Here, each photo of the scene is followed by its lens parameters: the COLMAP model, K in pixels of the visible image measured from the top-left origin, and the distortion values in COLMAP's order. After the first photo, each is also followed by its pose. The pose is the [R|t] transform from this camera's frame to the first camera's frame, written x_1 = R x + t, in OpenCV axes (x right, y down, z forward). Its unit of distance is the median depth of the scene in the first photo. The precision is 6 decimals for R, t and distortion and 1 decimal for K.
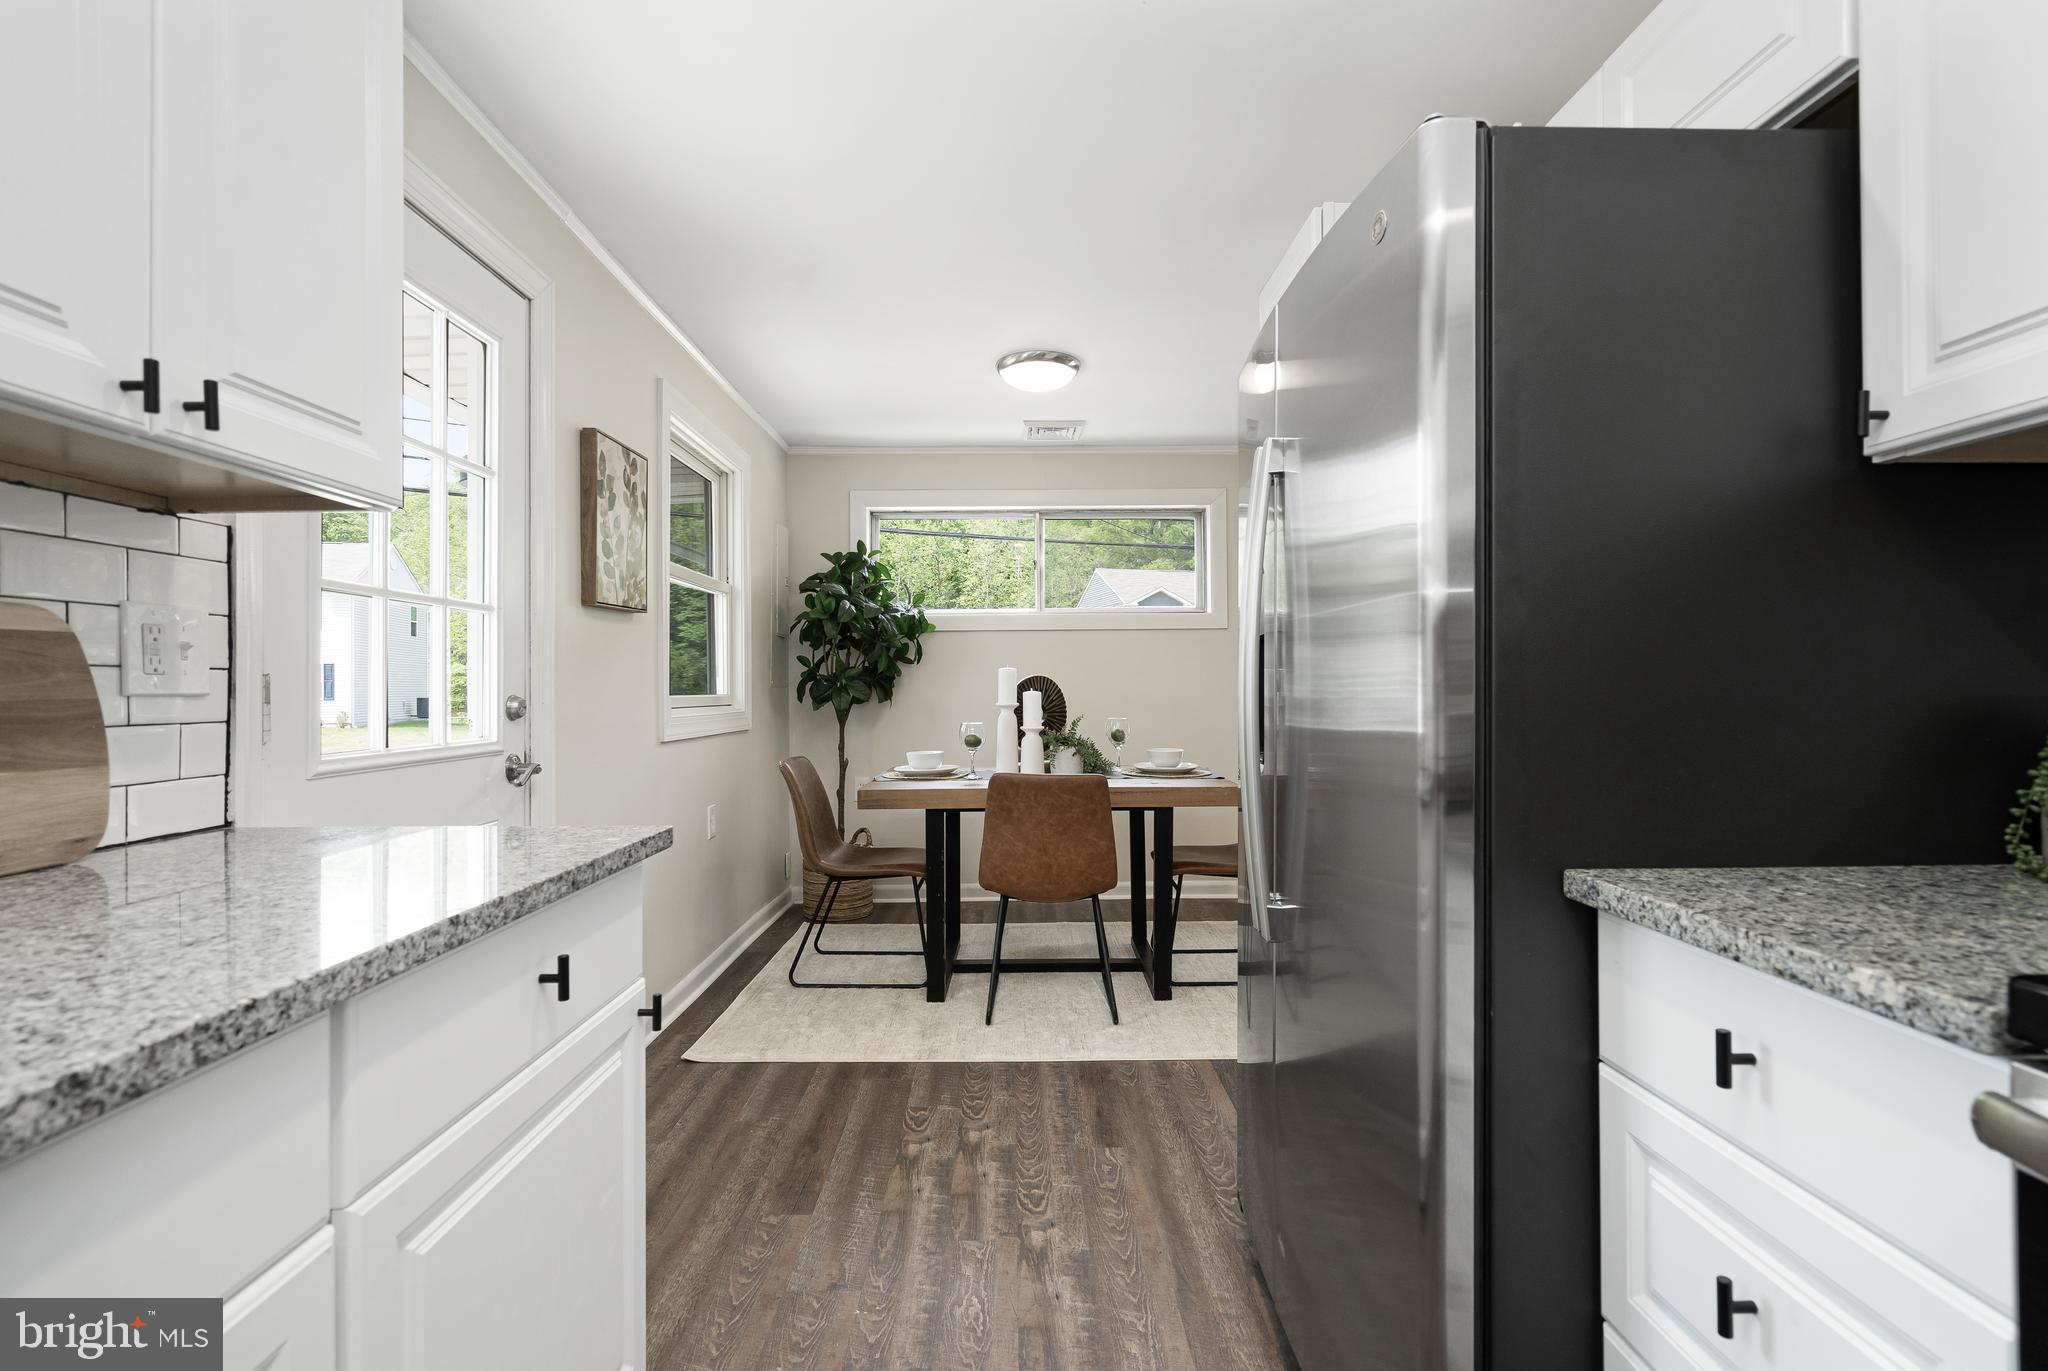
lens RADIAL K [[942.1, 0, 1022.1], [0, 942.1, 682.5], [0, 0, 1]] dist [-0.013533, 0.005750]
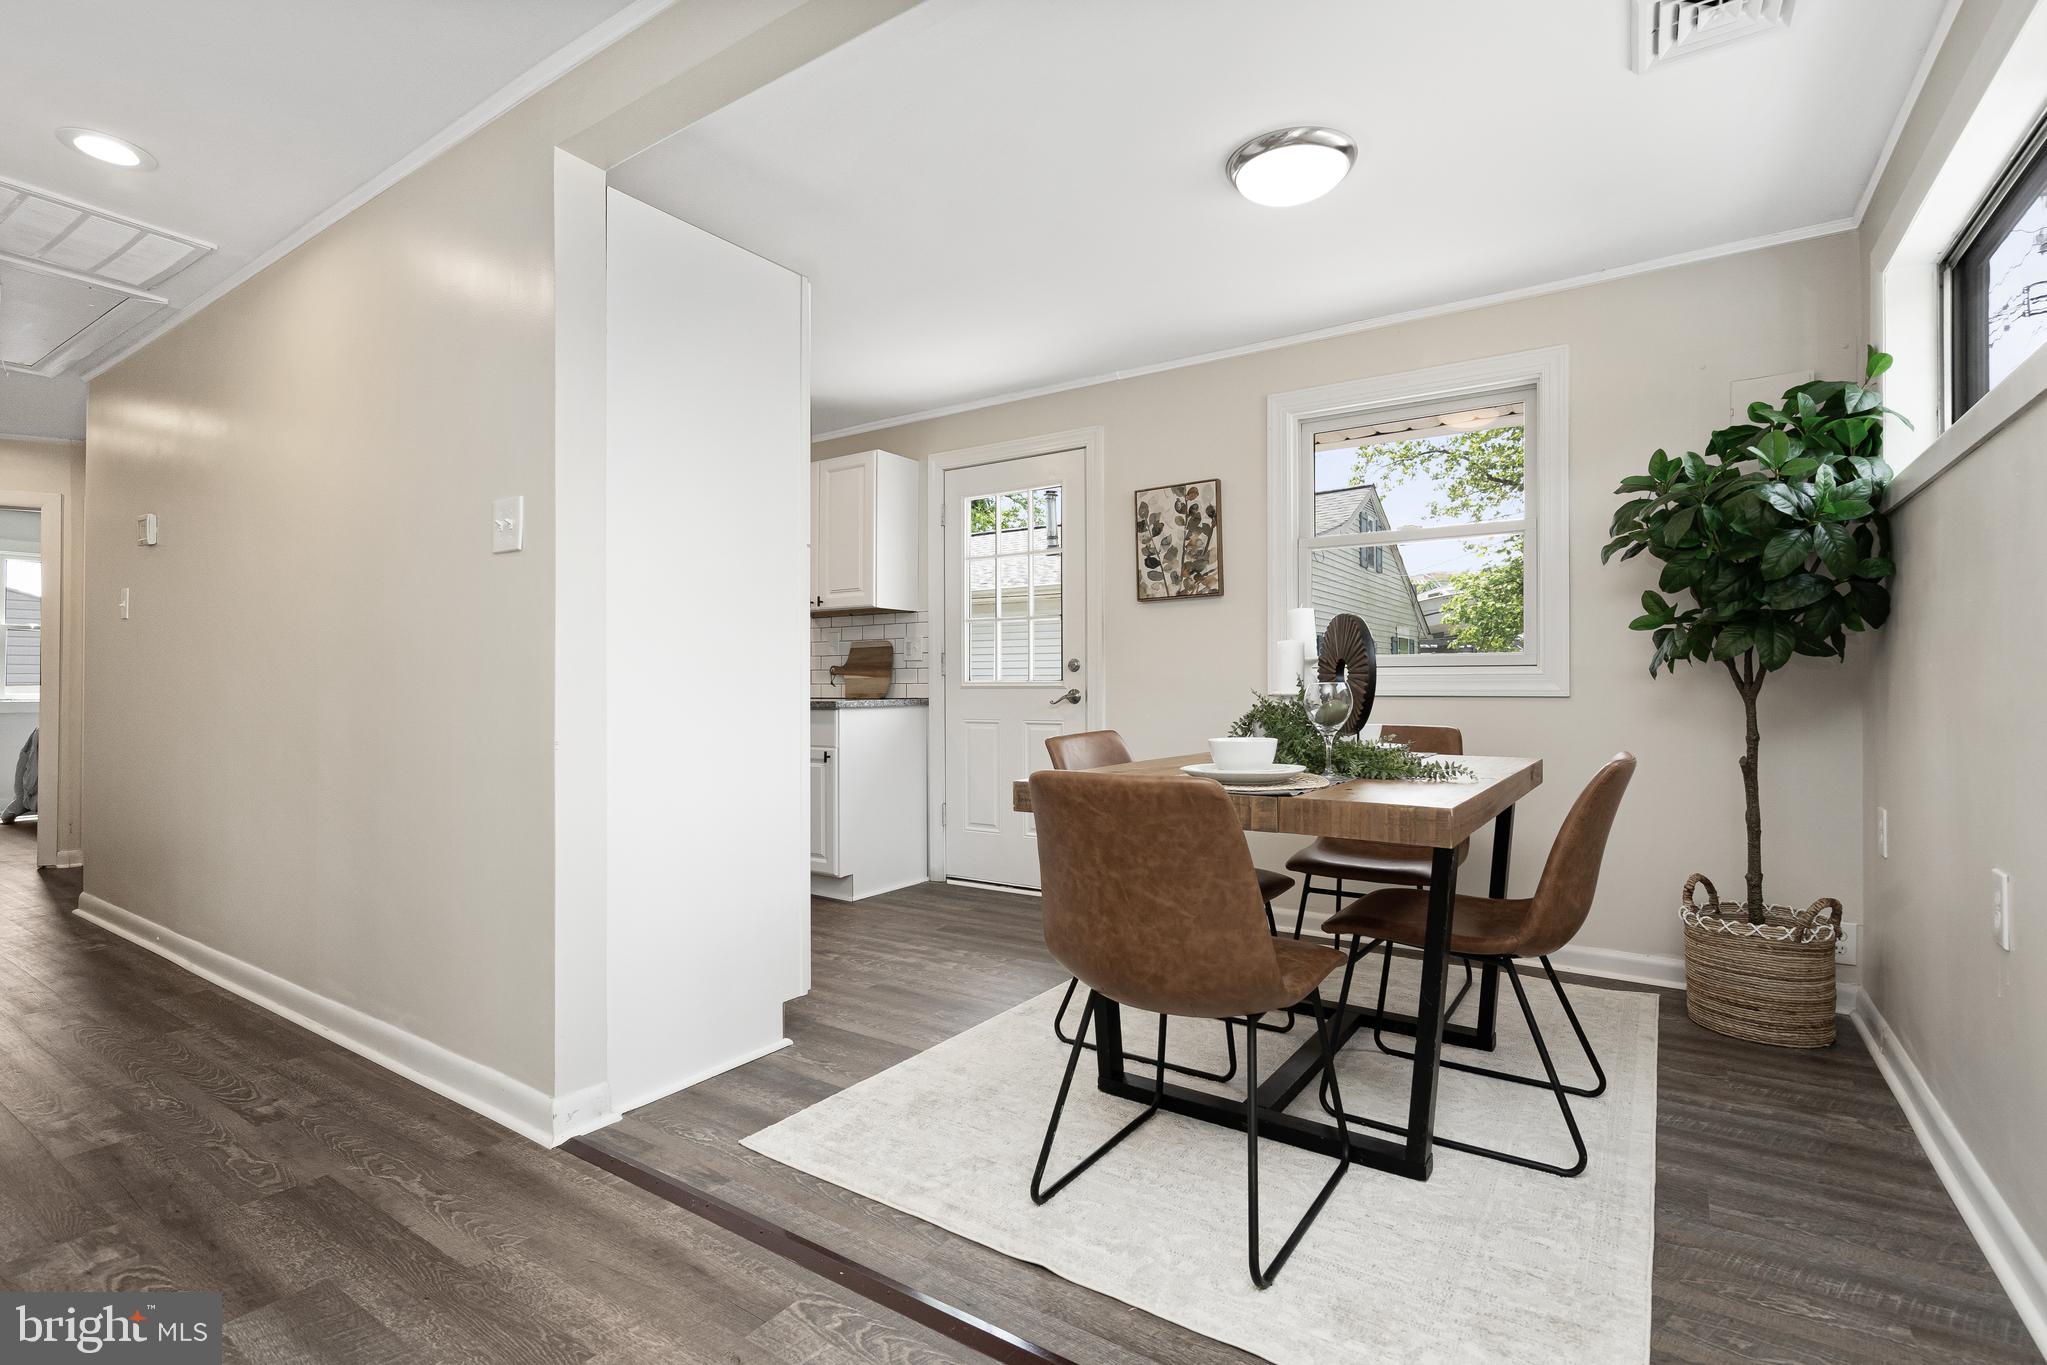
lens RADIAL K [[941.6, 0, 1021.6], [0, 941.6, 679.5], [0, 0, 1]] dist [-0.013533, 0.005750]
pose [[-0.563214, 0.002549, -0.826307, 0.883100], [0.009998, 0.999943, -0.003731, 0.048743], [0.826251, -0.010363, -0.563208, 1.572884]]
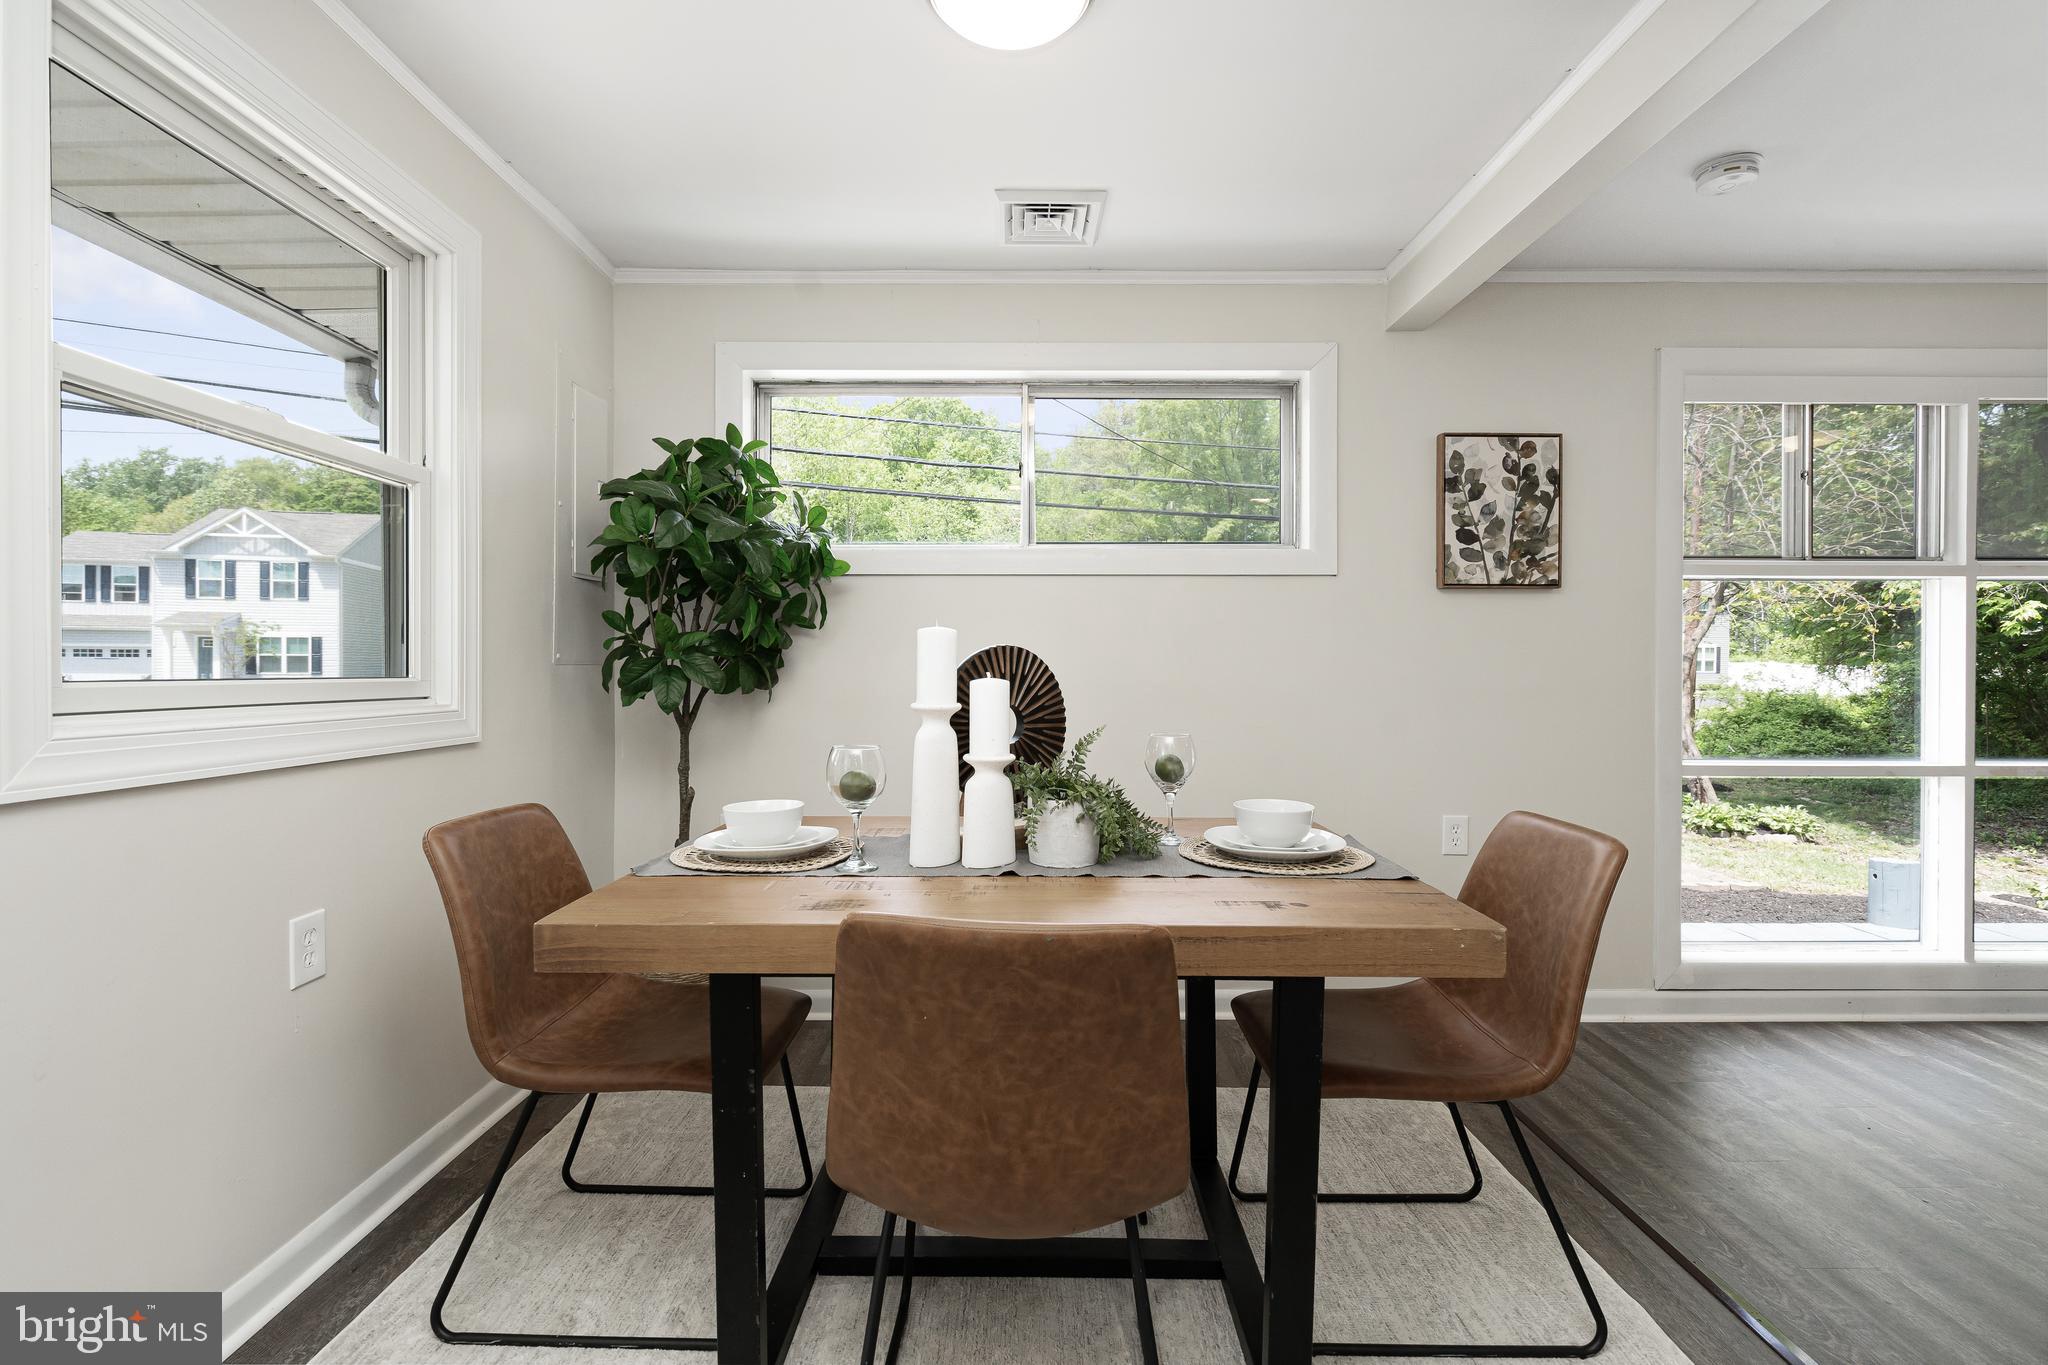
lens RADIAL K [[942.1, 0, 1022.1], [0, 942.1, 679.5], [0, 0, 1]] dist [-0.013533, 0.005750]
pose [[0.999891, 0.010045, -0.010861, 0.040357], [-0.009869, 0.999820, 0.016194, 0.002859], [0.011022, -0.016085, 0.999810, 0.696818]]
